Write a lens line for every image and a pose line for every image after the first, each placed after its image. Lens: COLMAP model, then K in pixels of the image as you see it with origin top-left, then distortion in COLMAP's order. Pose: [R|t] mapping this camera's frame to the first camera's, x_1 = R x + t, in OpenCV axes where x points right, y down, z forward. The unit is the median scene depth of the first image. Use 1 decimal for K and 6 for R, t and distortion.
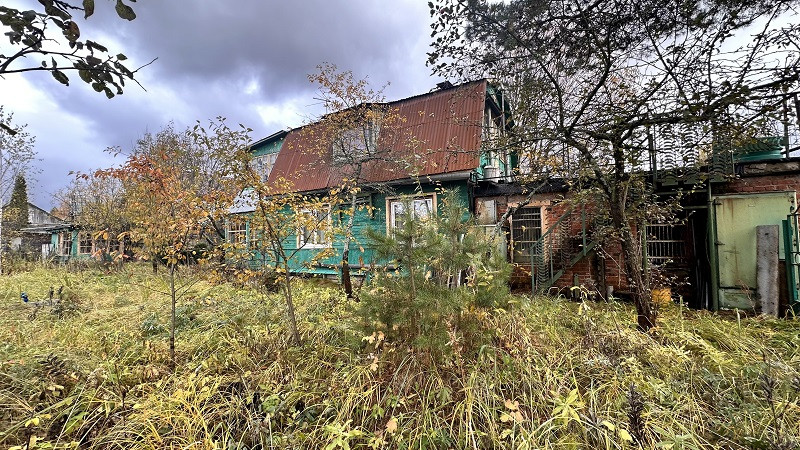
lens RADIAL K [[304.2, 0, 400.0], [0, 304.2, 225.0], [0, 0, 1]] dist [0.000338, 0.000145]
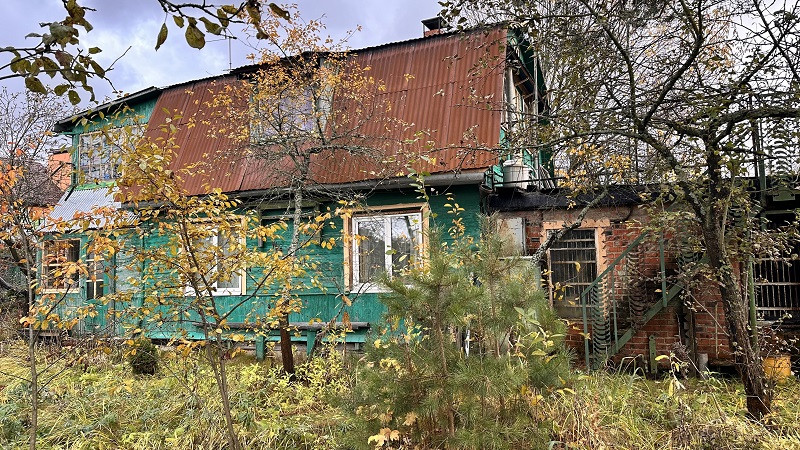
lens RADIAL K [[532.2, 0, 400.0], [0, 532.2, 225.0], [0, 0, 1]] dist [0.066123, -0.068745]
pose [[0.994261, 0.007662, 0.106709, -0.084995], [-0.002566, 0.998853, -0.047810, -0.018772], [-0.106953, 0.047262, 0.993140, -0.094557]]
